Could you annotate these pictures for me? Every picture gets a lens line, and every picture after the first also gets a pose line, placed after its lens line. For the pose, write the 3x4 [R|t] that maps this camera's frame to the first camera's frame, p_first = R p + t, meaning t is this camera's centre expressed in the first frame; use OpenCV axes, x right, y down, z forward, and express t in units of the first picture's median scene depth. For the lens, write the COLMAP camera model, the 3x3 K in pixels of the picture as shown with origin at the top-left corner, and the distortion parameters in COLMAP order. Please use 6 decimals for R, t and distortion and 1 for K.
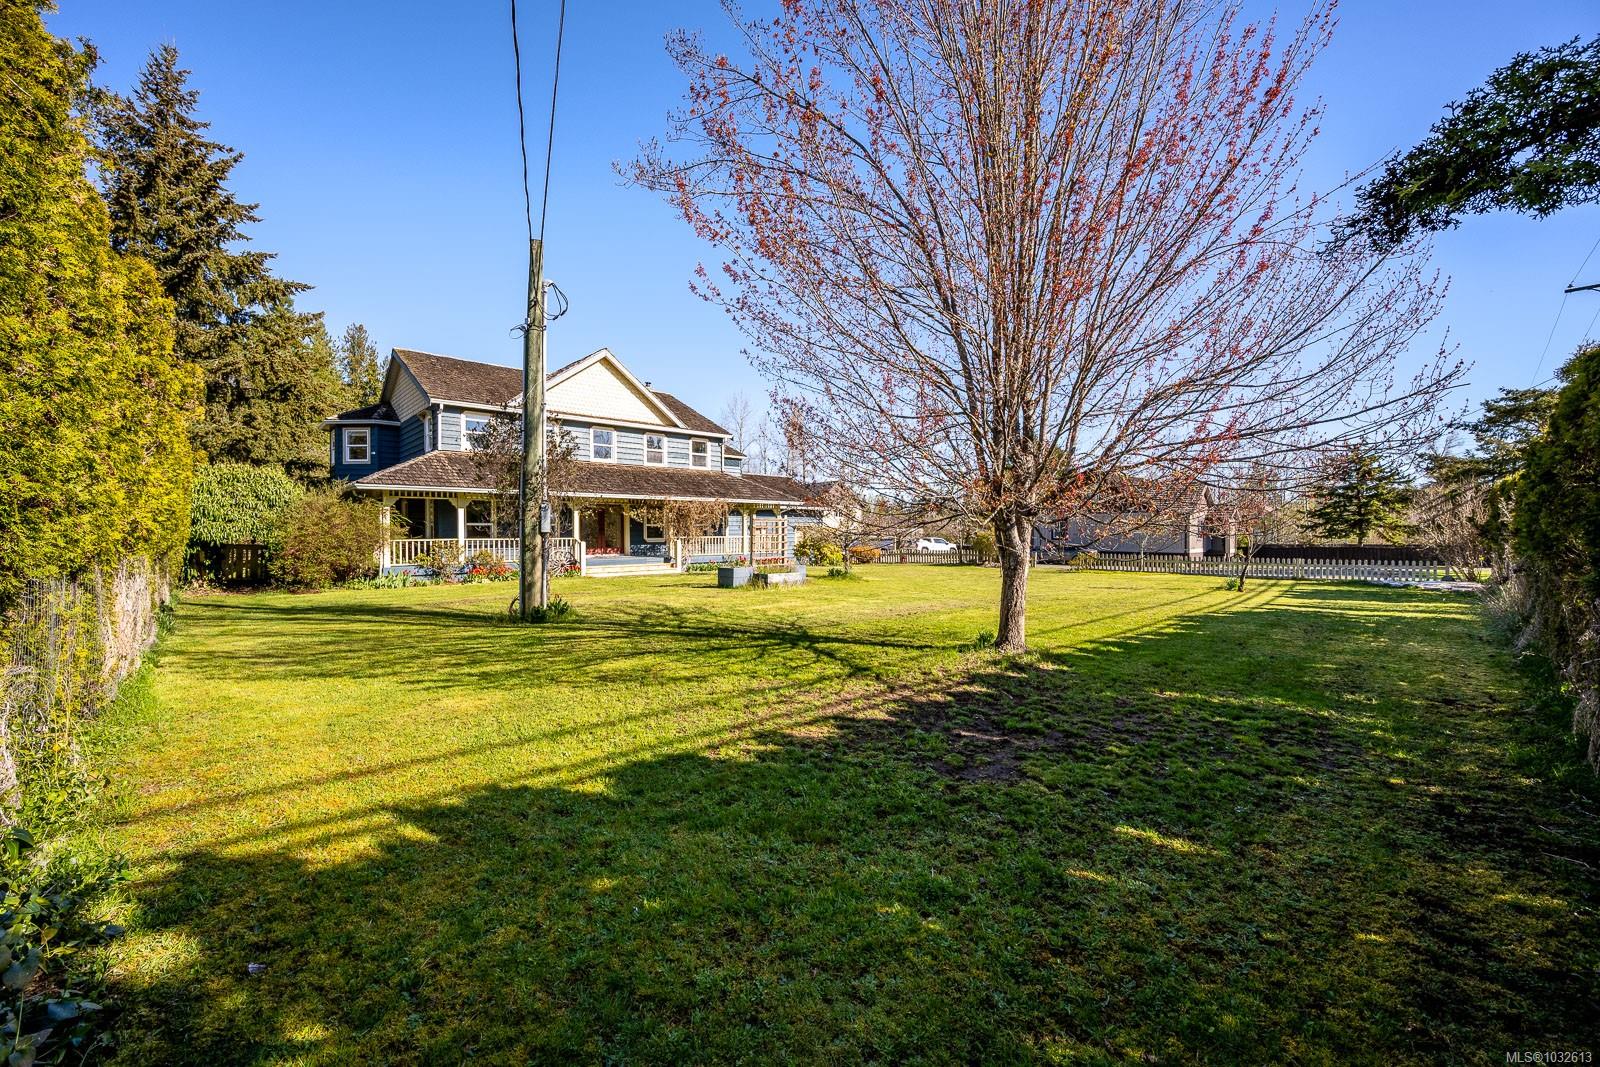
lens RADIAL K [[647.1, 0, 802.7], [0, 647.1, 529.5], [0, 0, 1]] dist [-0.001578, -0.000280]
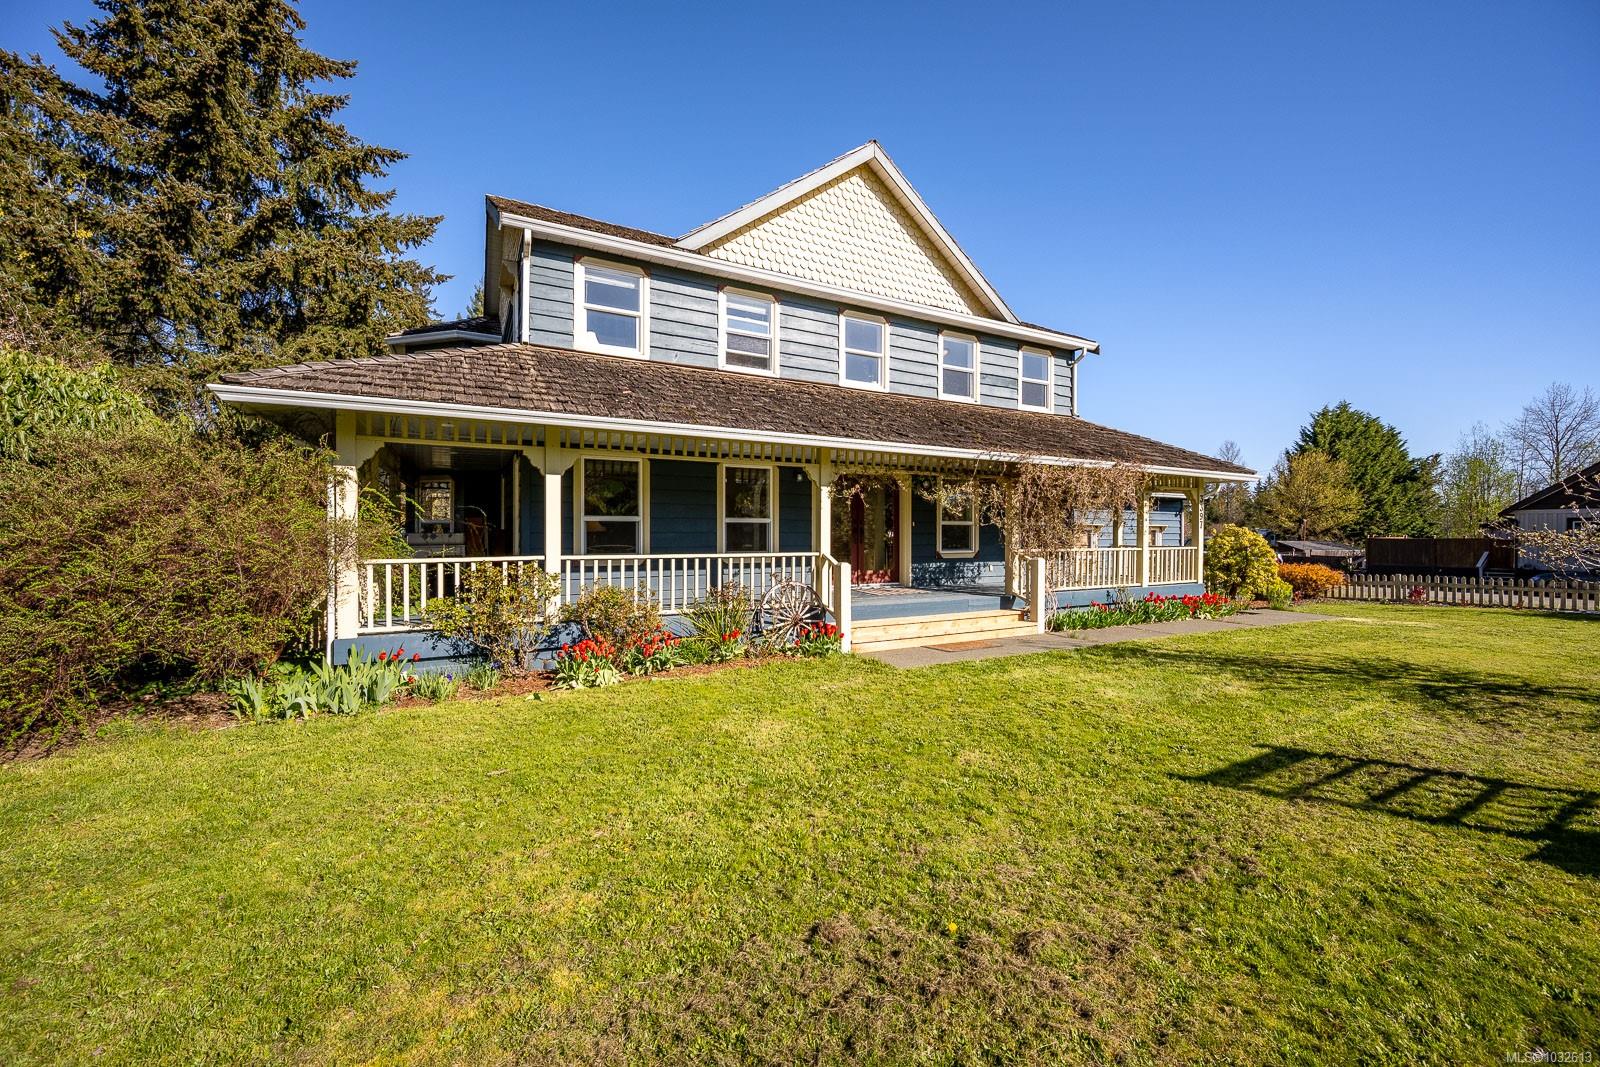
lens RADIAL K [[647.1, 0, 802.7], [0, 647.1, 529.5], [0, 0, 1]] dist [-0.001578, -0.000280]
pose [[0.969259, 0.008352, -0.245900, -0.236183], [-0.008750, 0.999962, -0.000528, -0.000885], [0.245886, 0.002664, 0.969295, 0.536302]]
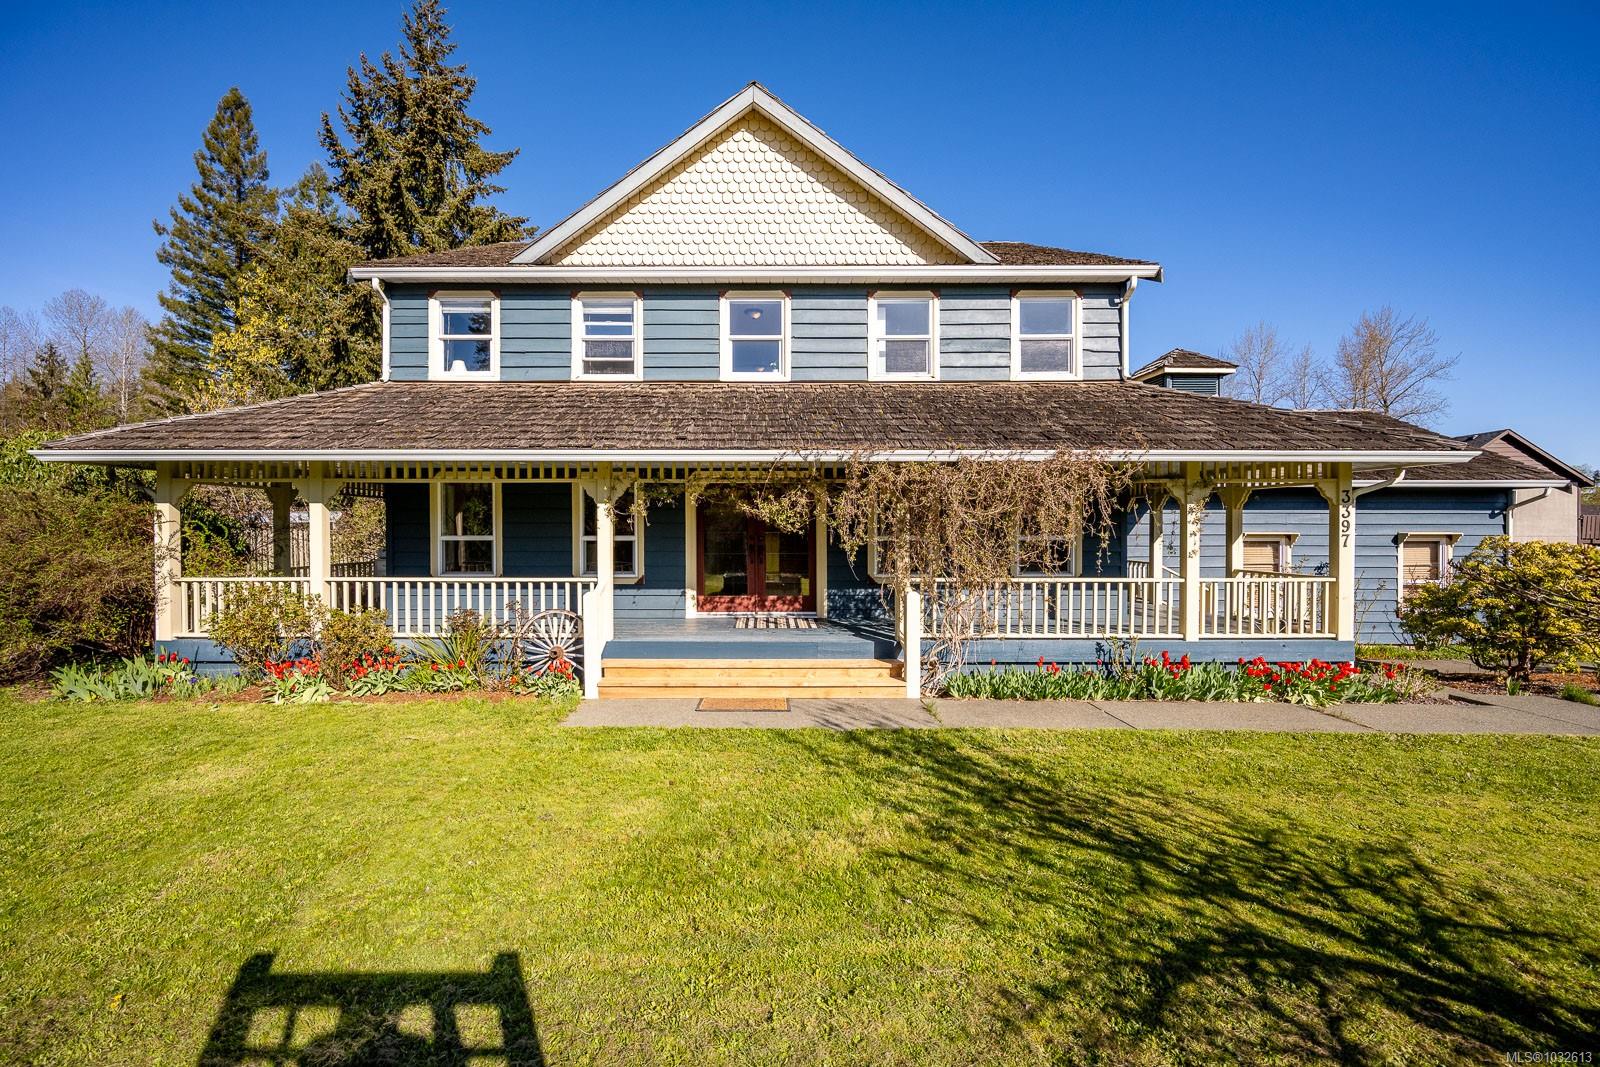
lens RADIAL K [[644.1, 0, 799.6], [0, 644.1, 540.8], [0, 0, 1]] dist [-0.000887, 0.000056]
pose [[0.722712, -0.006417, -0.691120, -0.019423], [-0.003821, 0.999905, -0.013279, -0.001599], [0.691139, 0.012238, 0.722618, 0.741588]]
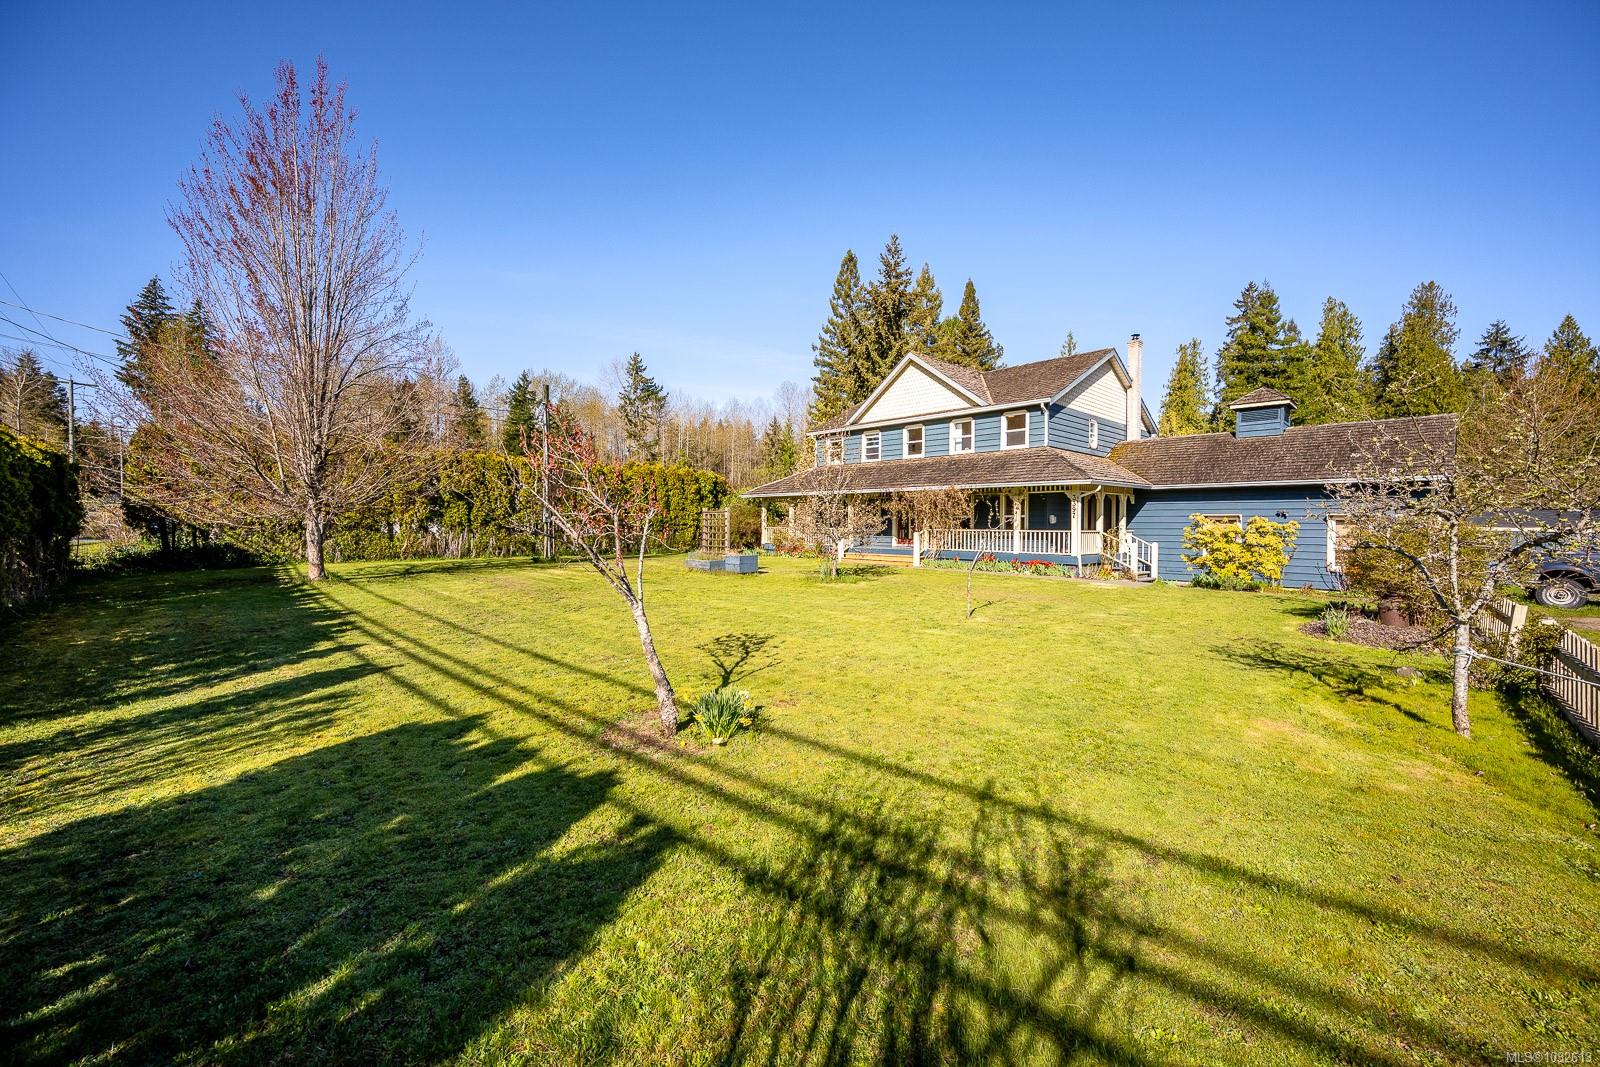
lens RADIAL K [[647.1, 0, 802.7], [0, 647.1, 529.5], [0, 0, 1]] dist [-0.001578, -0.000280]
pose [[-0.017146, -0.012985, -0.999769, 0.738769], [-0.032291, 0.999401, -0.012426, 0.029912], [0.999331, 0.032071, -0.017555, 0.848255]]
